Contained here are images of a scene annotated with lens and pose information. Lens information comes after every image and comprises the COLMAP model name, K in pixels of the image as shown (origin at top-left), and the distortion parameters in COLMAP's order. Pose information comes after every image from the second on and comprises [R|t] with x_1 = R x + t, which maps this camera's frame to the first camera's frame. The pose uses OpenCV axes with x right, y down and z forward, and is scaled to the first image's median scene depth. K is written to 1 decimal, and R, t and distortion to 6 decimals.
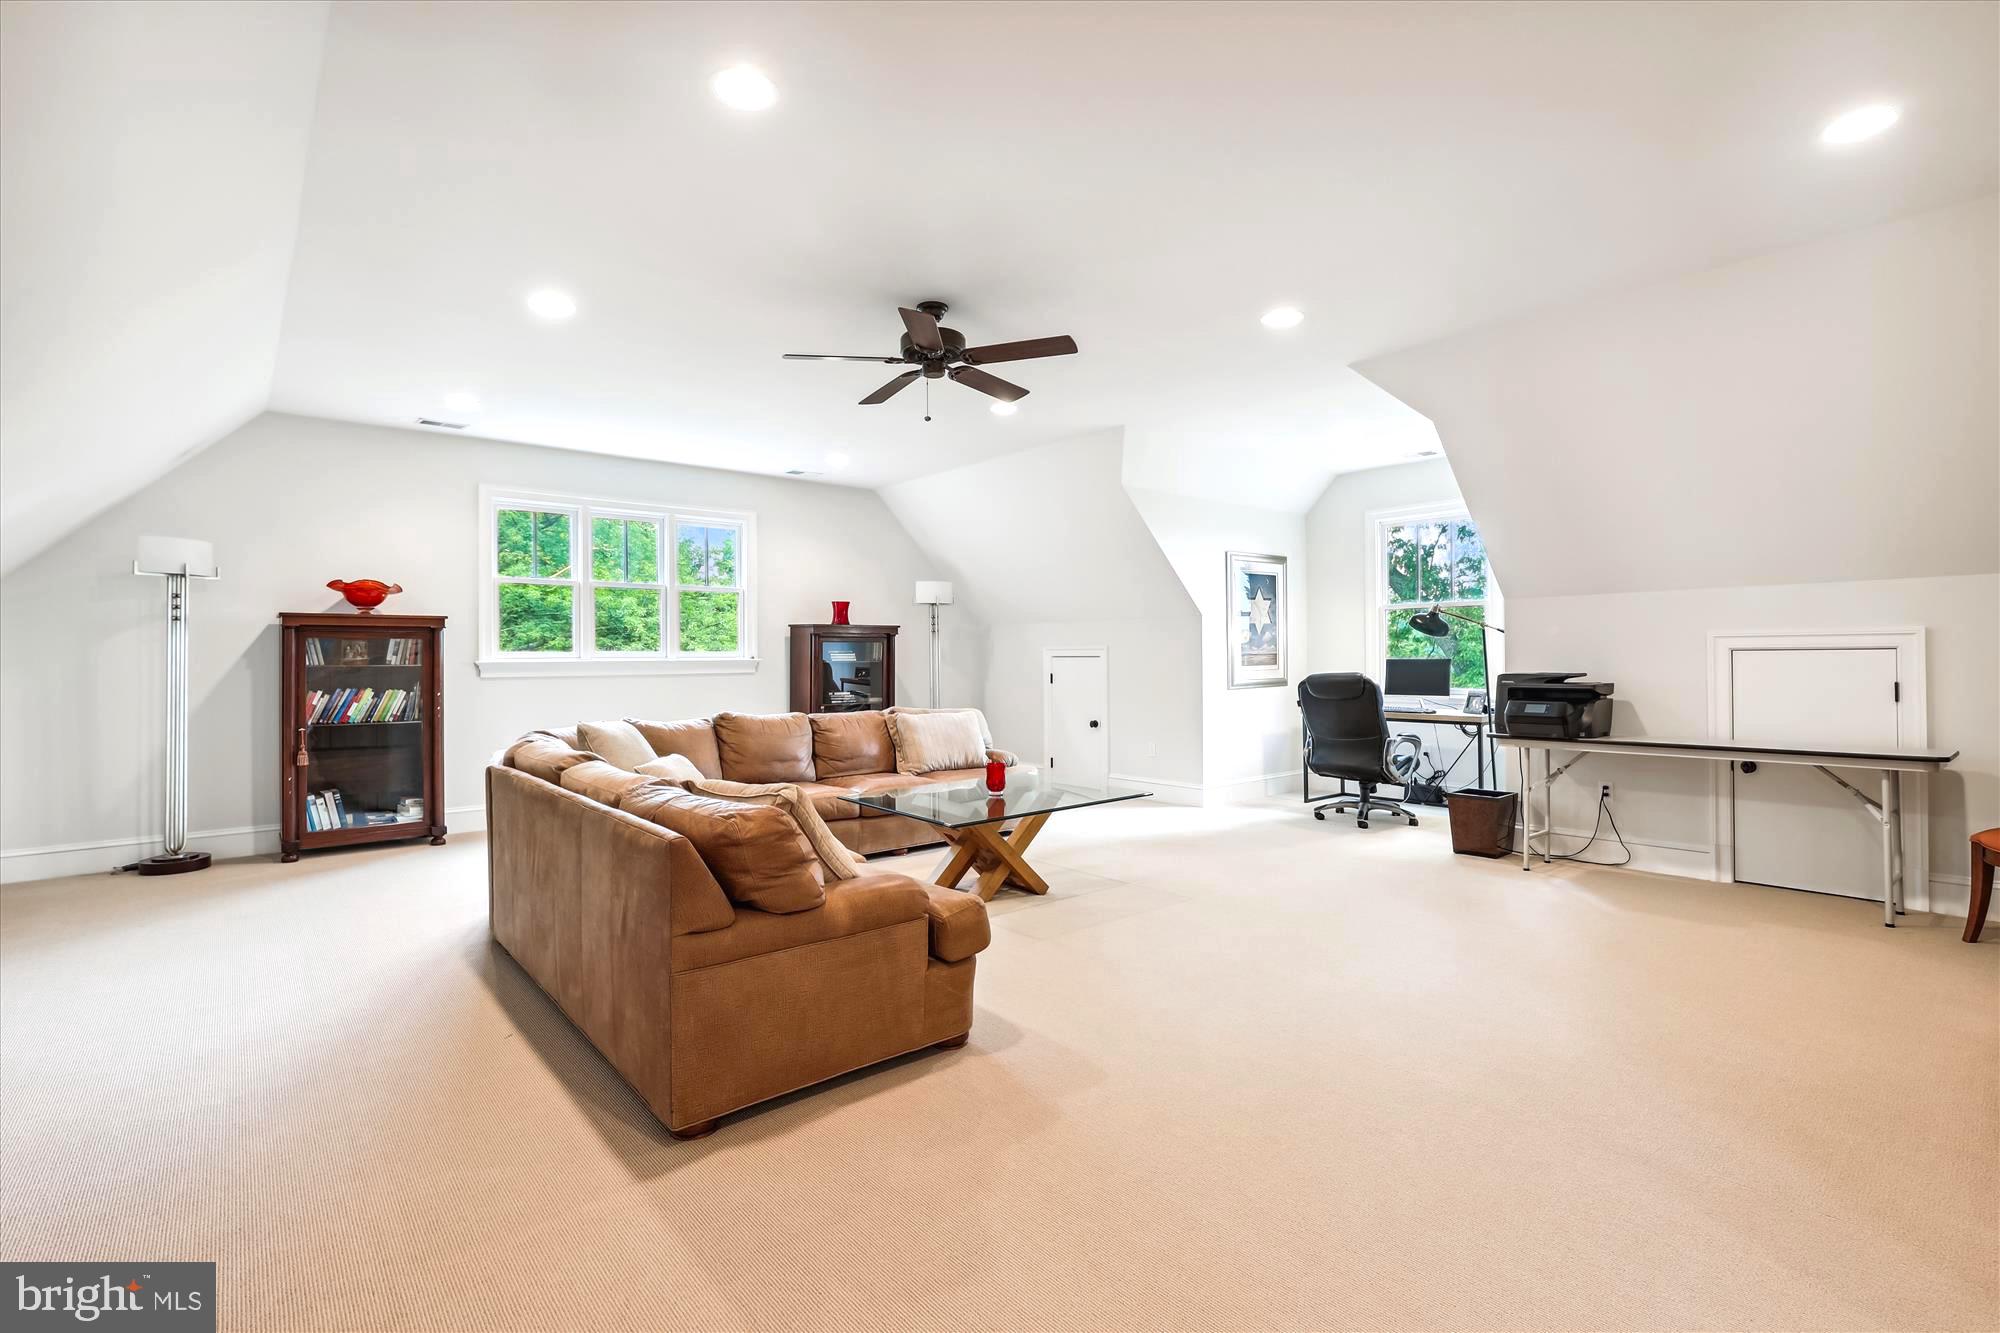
lens RADIAL K [[923.0, 0, 1002.4], [0, 923.0, 656.1], [0, 0, 1]] dist [0.000009, 0.000173]
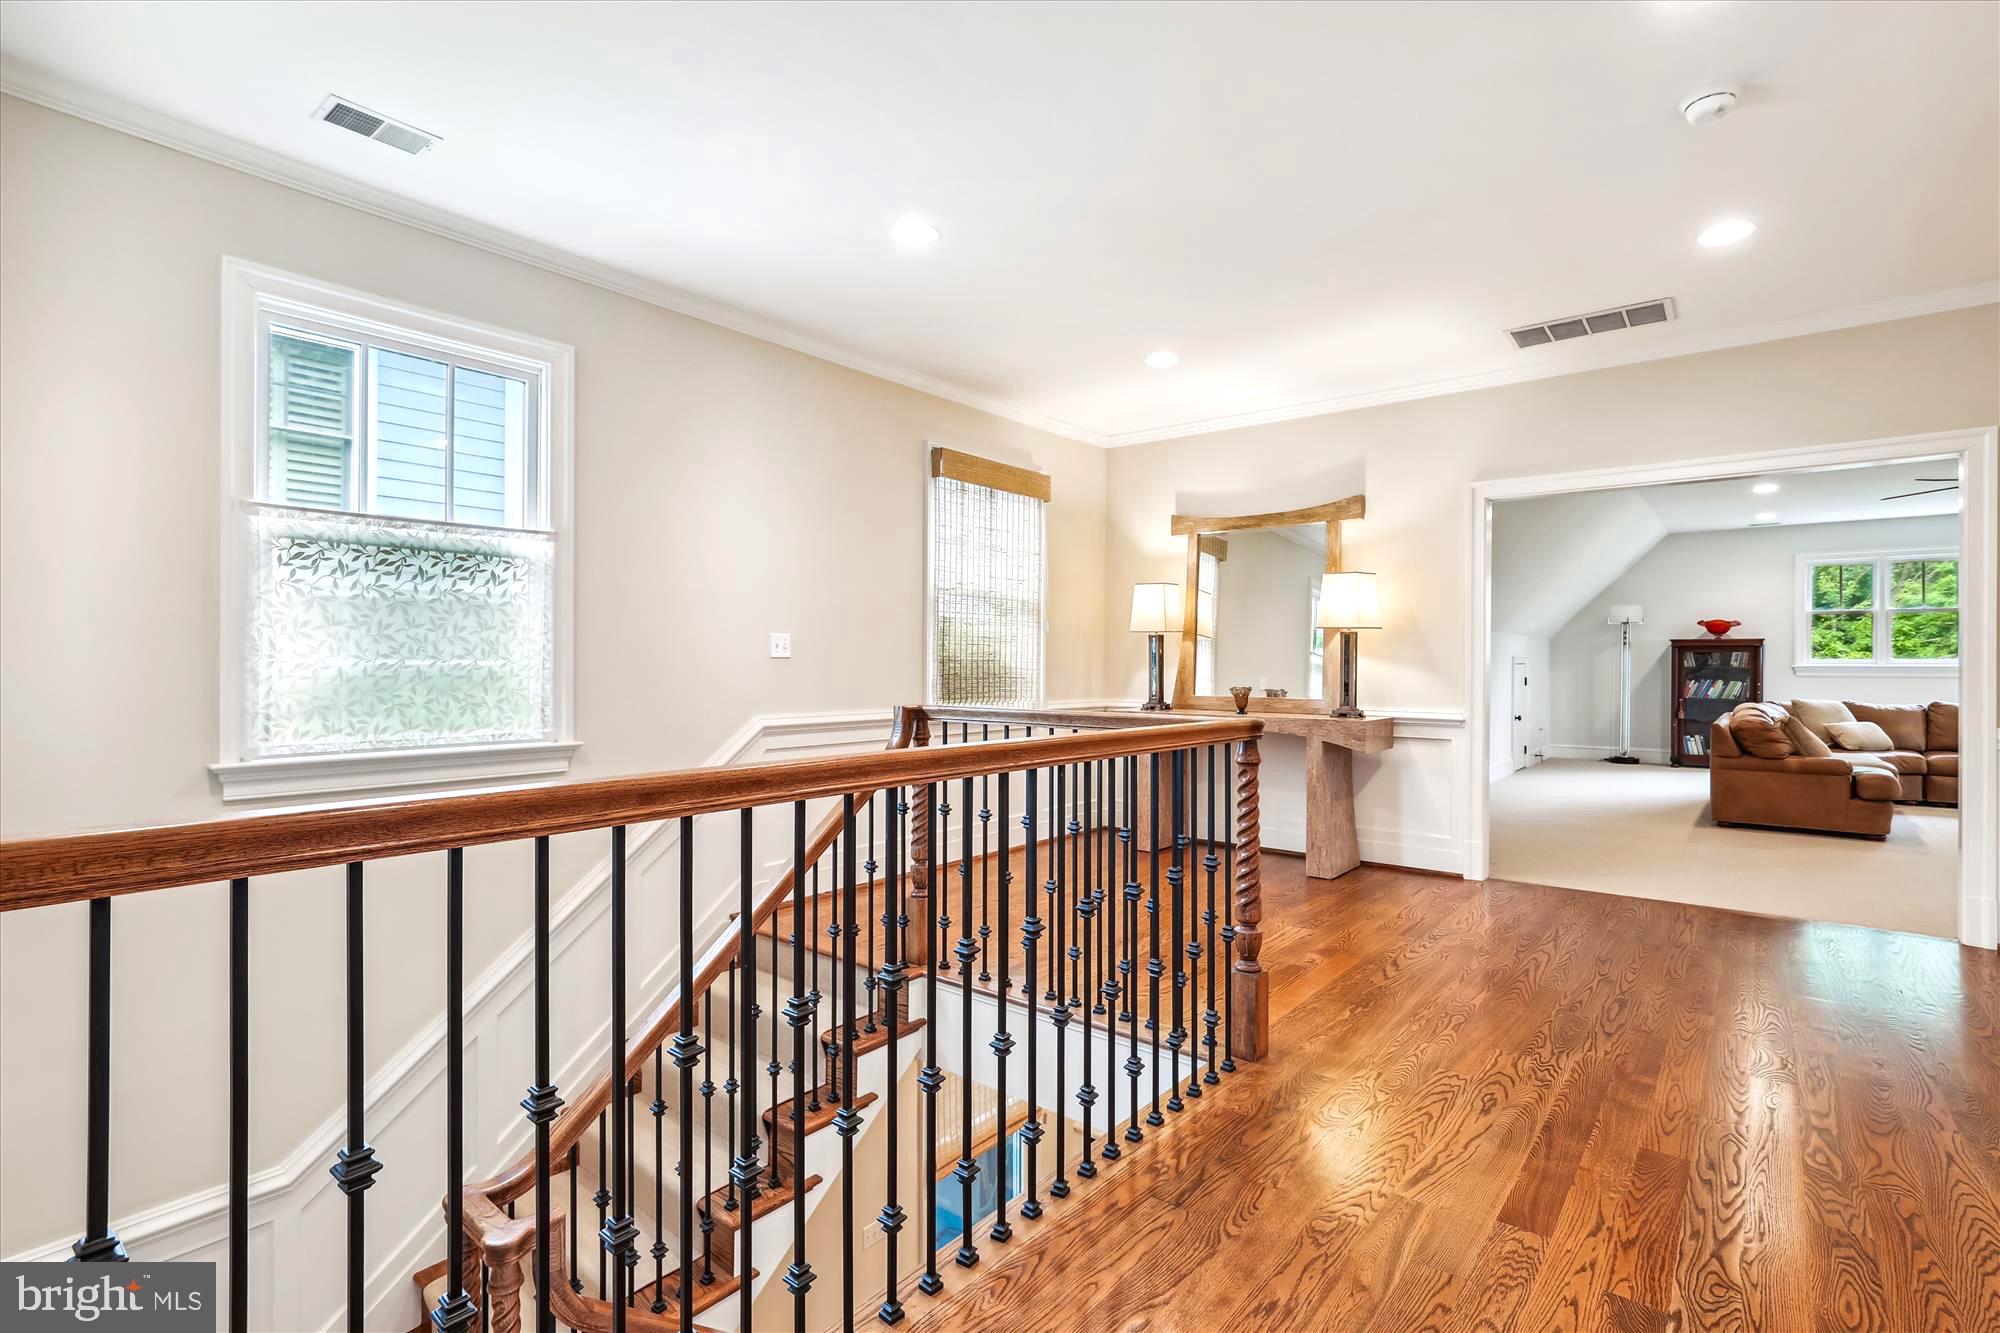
lens RADIAL K [[923.0, 0, 1002.1], [0, 923.0, 663.6], [0, 0, 1]] dist [0.000009, 0.000173]
pose [[0.172900, 0.005132, -0.984926, 0.866985], [-0.000720, 0.999987, 0.005084, -0.004774], [0.984939, -0.000170, 0.172902, -0.708572]]
